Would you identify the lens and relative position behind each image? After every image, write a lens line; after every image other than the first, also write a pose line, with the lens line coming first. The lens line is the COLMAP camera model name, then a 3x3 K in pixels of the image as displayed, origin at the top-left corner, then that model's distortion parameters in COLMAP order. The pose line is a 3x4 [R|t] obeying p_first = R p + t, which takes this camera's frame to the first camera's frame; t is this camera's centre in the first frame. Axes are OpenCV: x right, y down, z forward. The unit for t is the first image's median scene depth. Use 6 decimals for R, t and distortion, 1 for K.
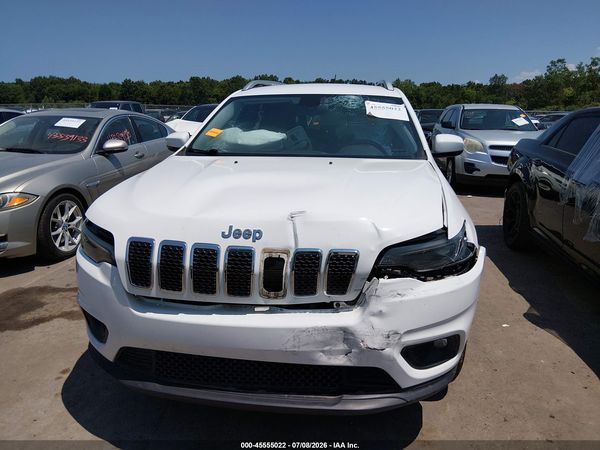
lens RADIAL K [[457.1, 0, 297.4], [0, 457.1, 227.1], [0, 0, 1]] dist [0.052011, -0.077106]
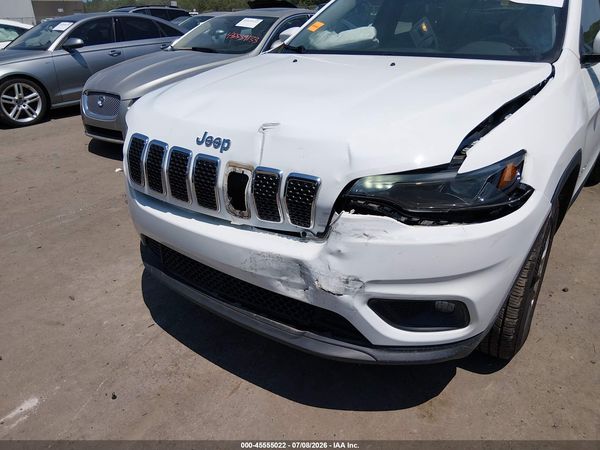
lens RADIAL K [[457.1, 0, 286.1], [0, 457.1, 201.9], [0, 0, 1]] dist [0.052011, -0.077106]
pose [[0.871301, 0.153085, -0.466261, 0.464357], [-0.079268, 0.981527, 0.174132, -0.040167], [0.484305, -0.114762, 0.867340, 0.238120]]
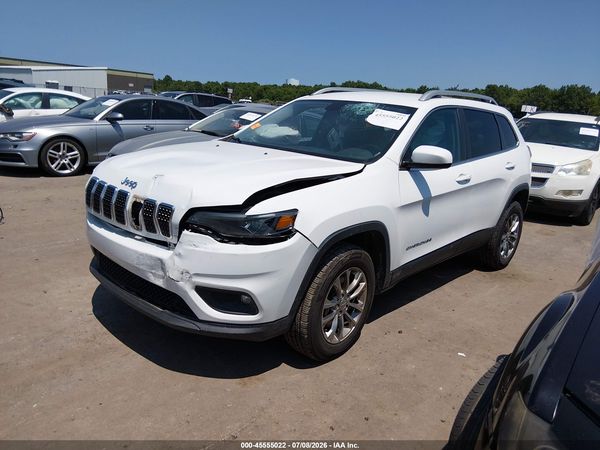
lens RADIAL K [[457.1, 0, 297.7], [0, 457.1, 225.4], [0, 0, 1]] dist [0.052011, -0.077106]
pose [[0.814866, 0.195208, -0.545791, 1.185678], [-0.204354, 0.977878, 0.044647, -0.031629], [0.542433, 0.075154, 0.836731, 0.033387]]
